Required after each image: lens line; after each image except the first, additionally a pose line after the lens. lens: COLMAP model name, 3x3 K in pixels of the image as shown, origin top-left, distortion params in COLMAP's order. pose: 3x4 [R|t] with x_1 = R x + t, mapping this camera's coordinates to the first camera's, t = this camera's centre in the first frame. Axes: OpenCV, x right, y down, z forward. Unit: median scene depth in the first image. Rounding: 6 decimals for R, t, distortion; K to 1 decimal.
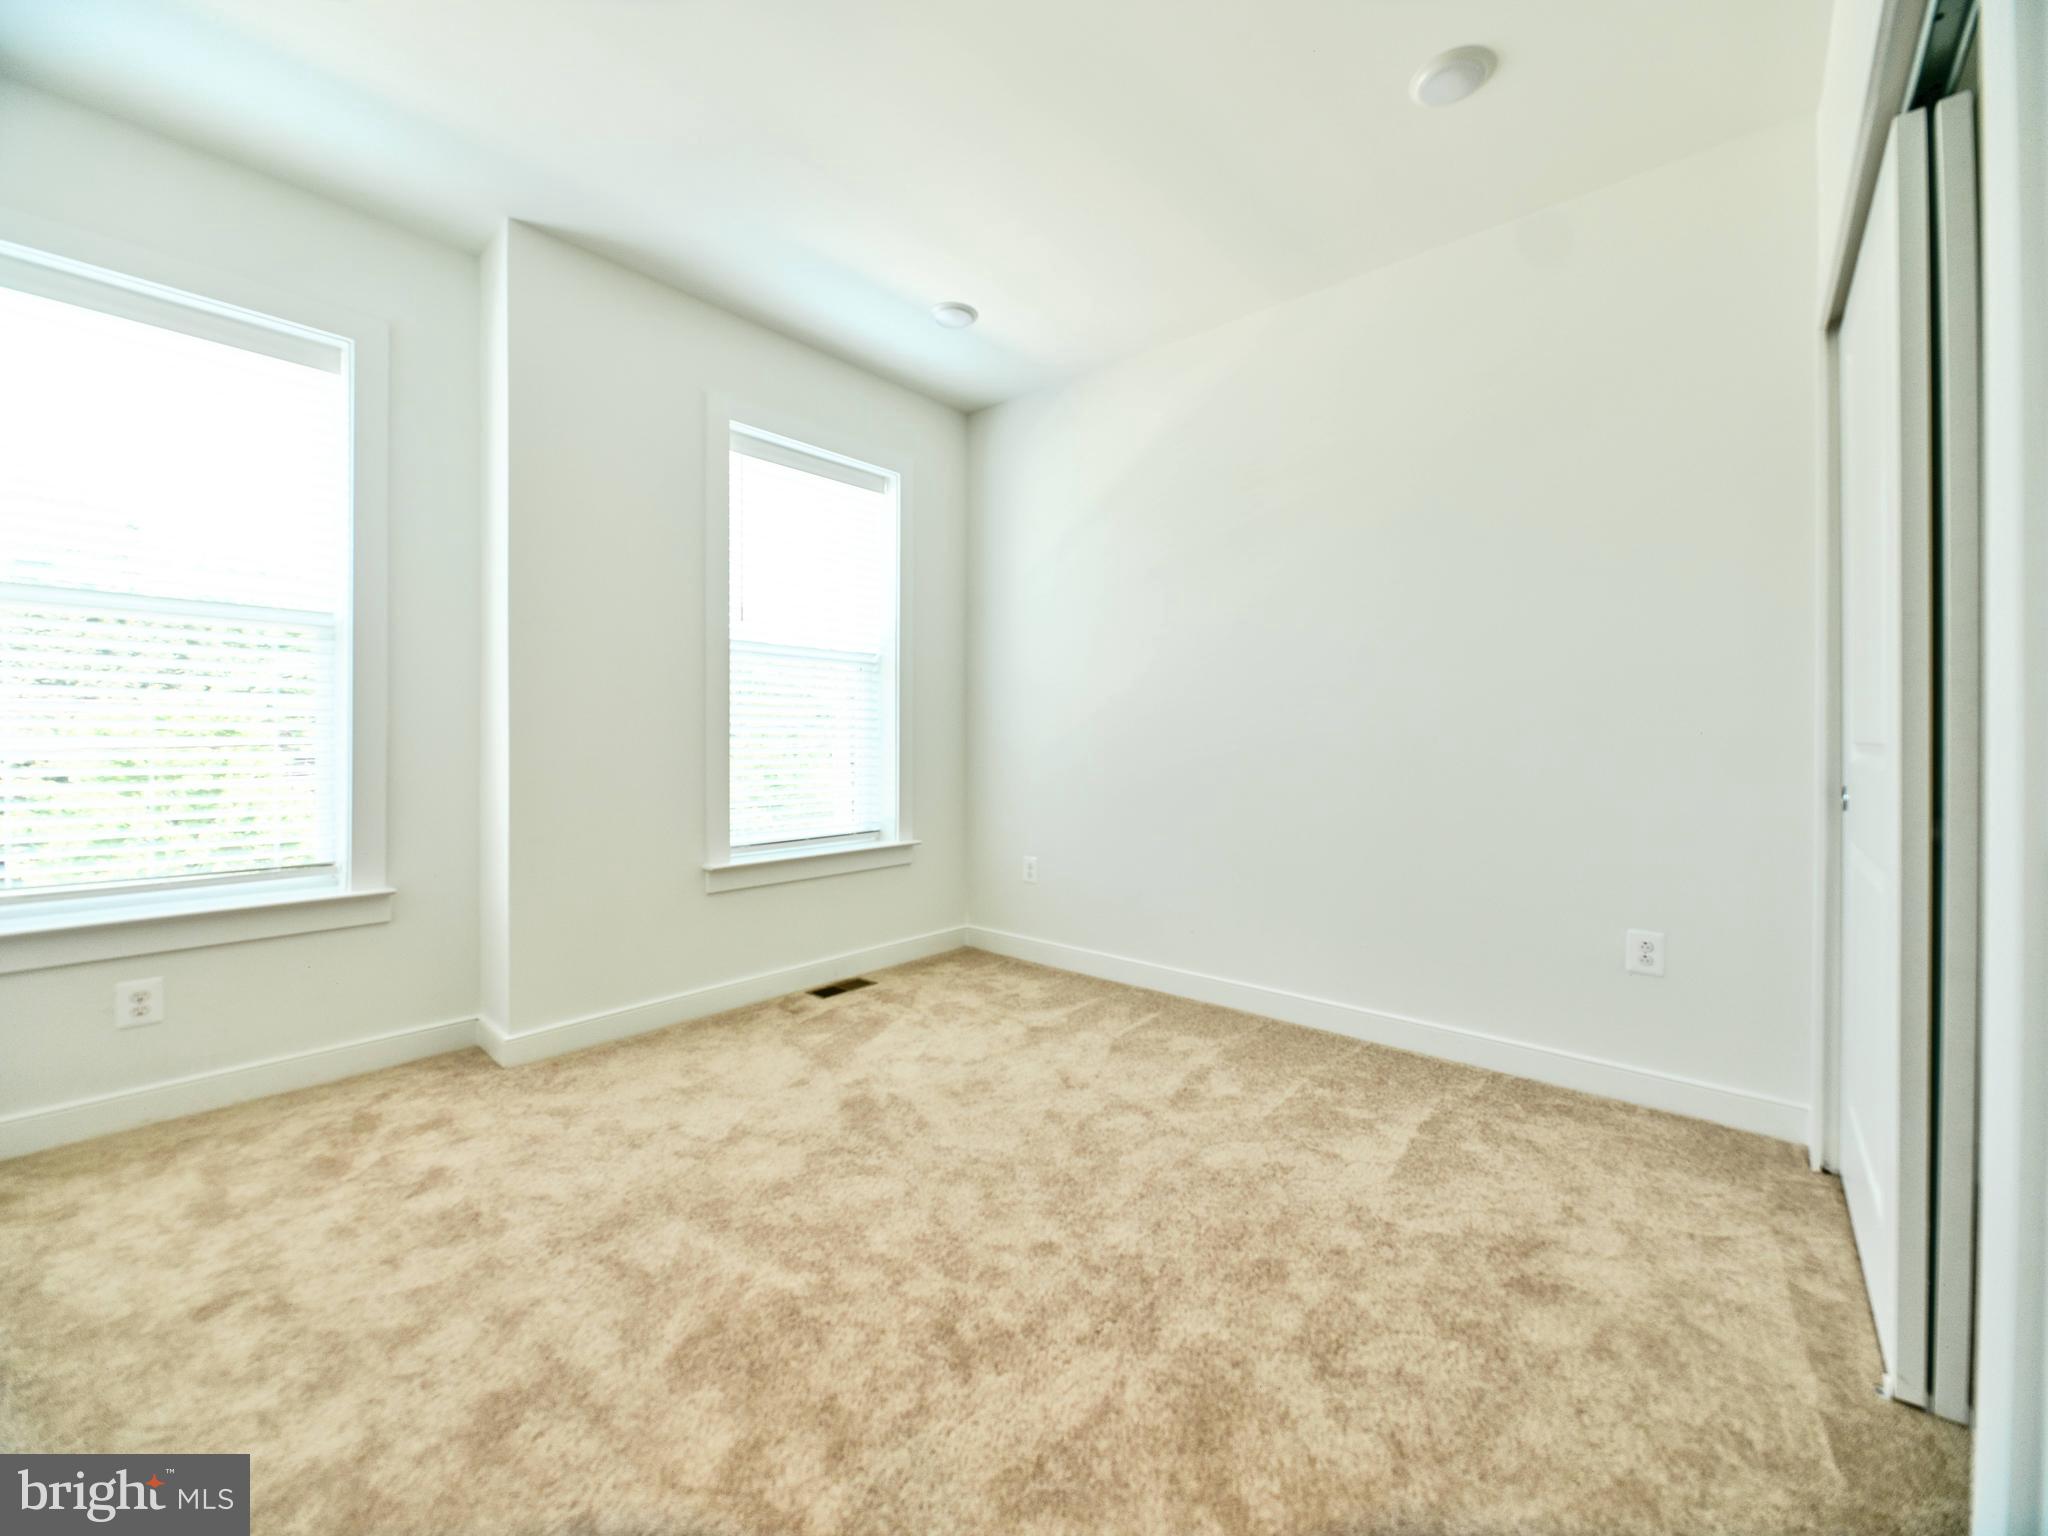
lens RADIAL K [[814.6, 0, 1019.9], [0, 814.6, 760.3], [0, 0, 1]] dist [-0.005159, -0.001368]
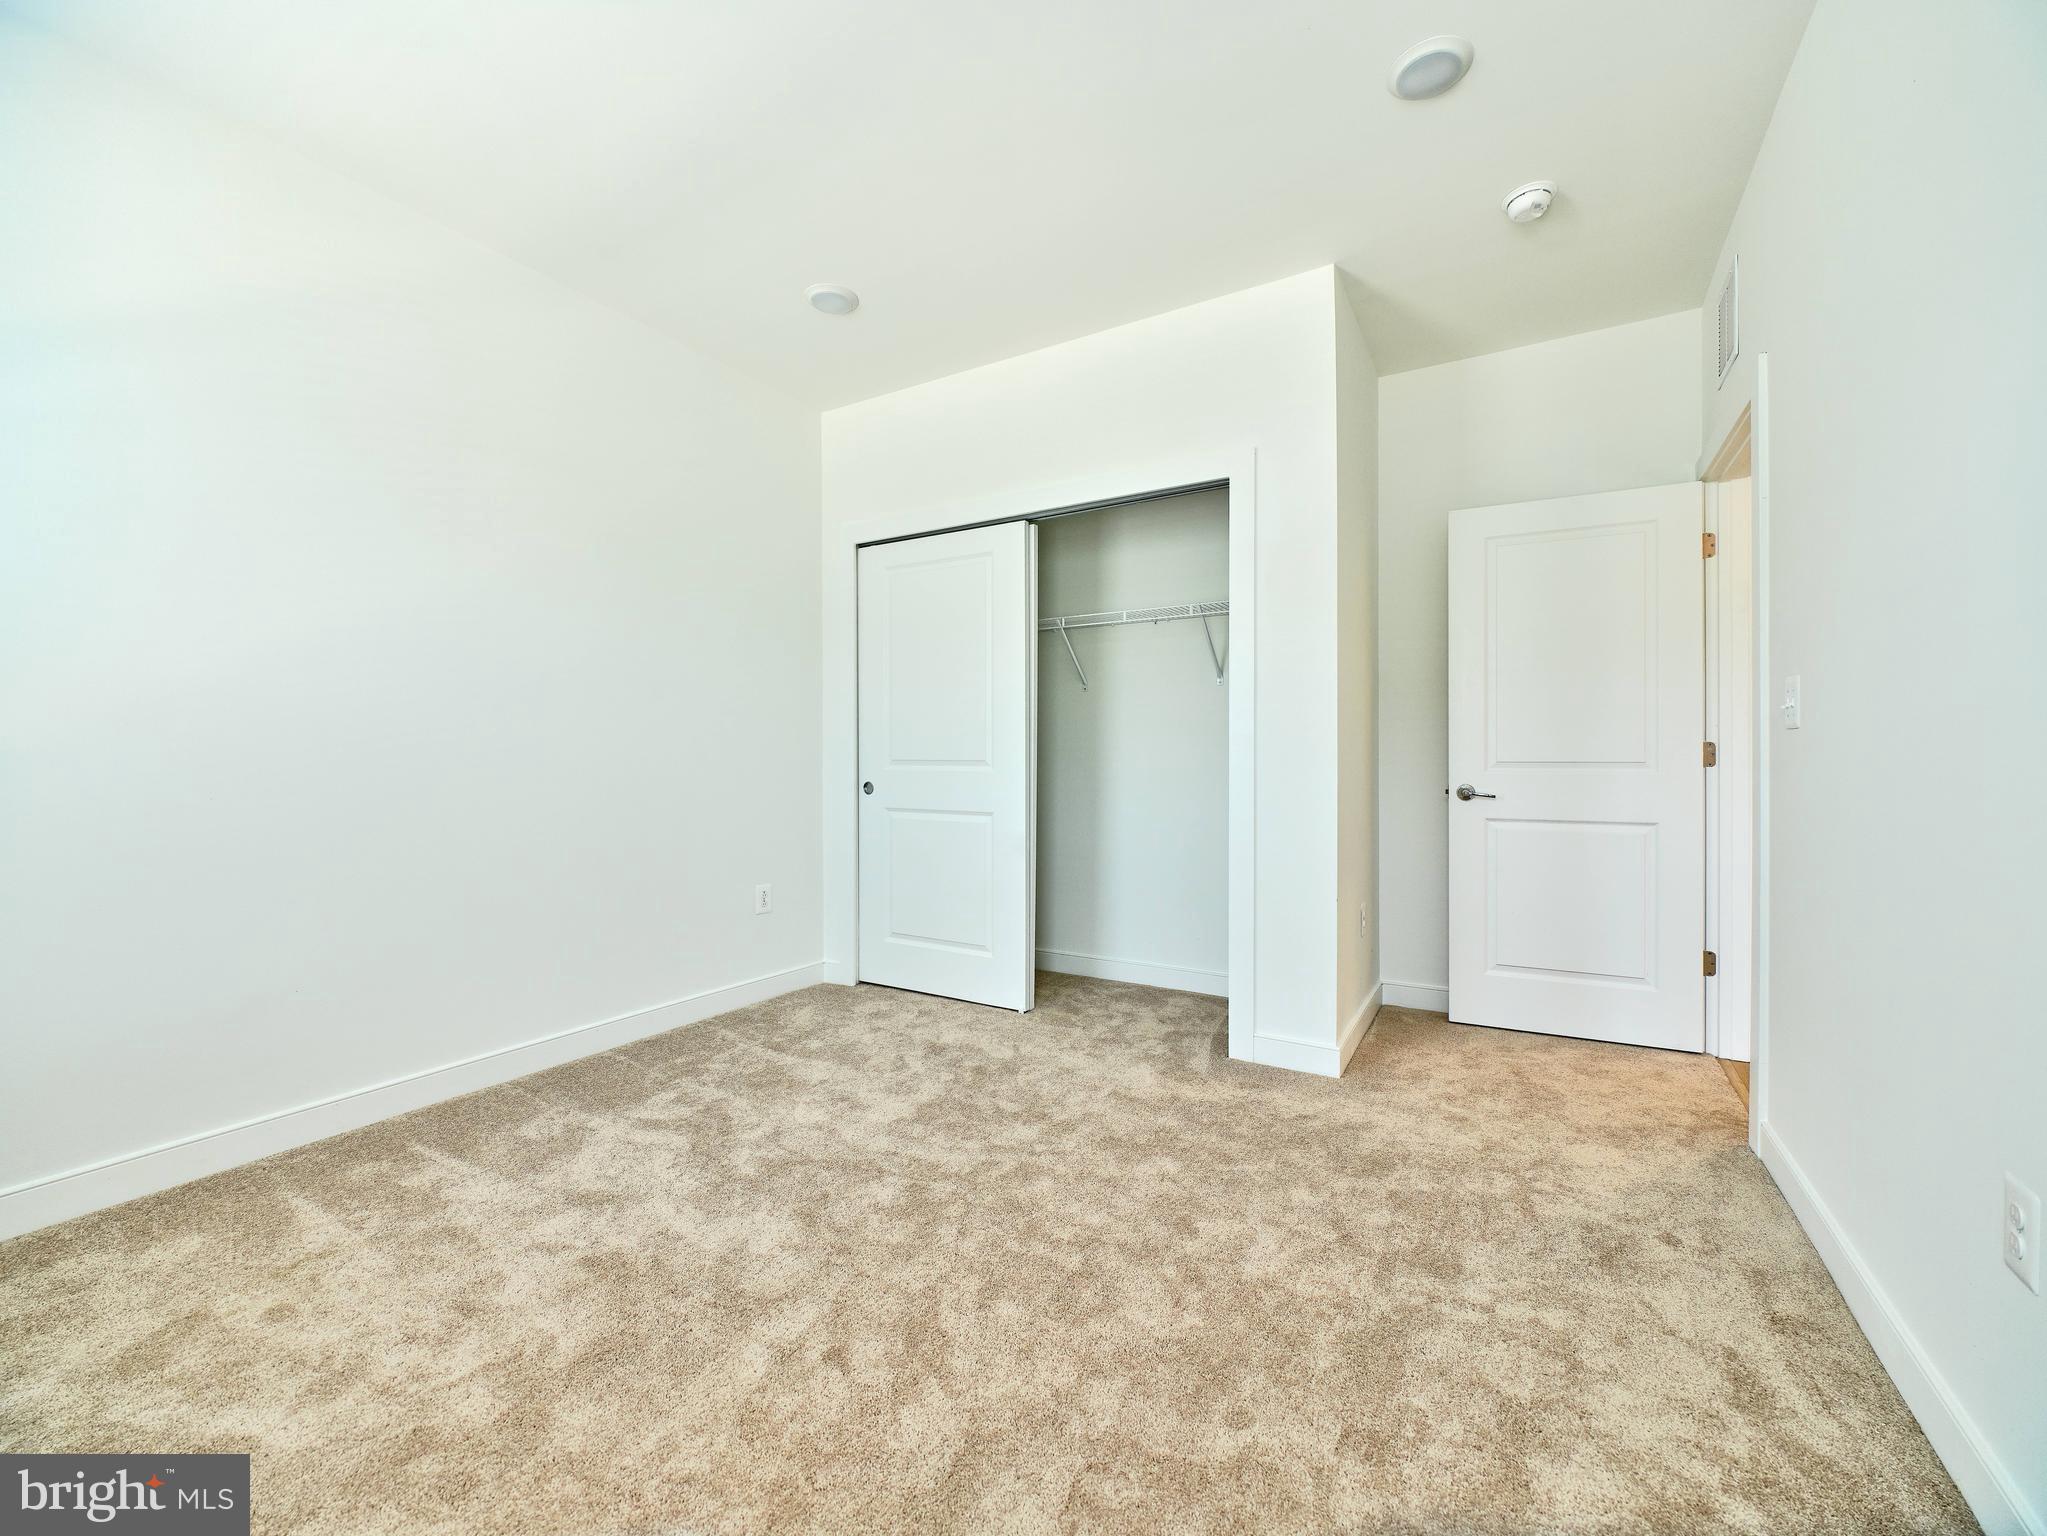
lens RADIAL K [[814.2, 0, 1027.1], [0, 814.2, 766.3], [0, 0, 1]] dist [-0.005159, -0.001368]
pose [[-0.183752, -0.006896, 0.982948, -0.784028], [0.020995, 0.999720, 0.010939, -0.014471], [-0.982748, 0.022647, -0.183556, 0.769699]]
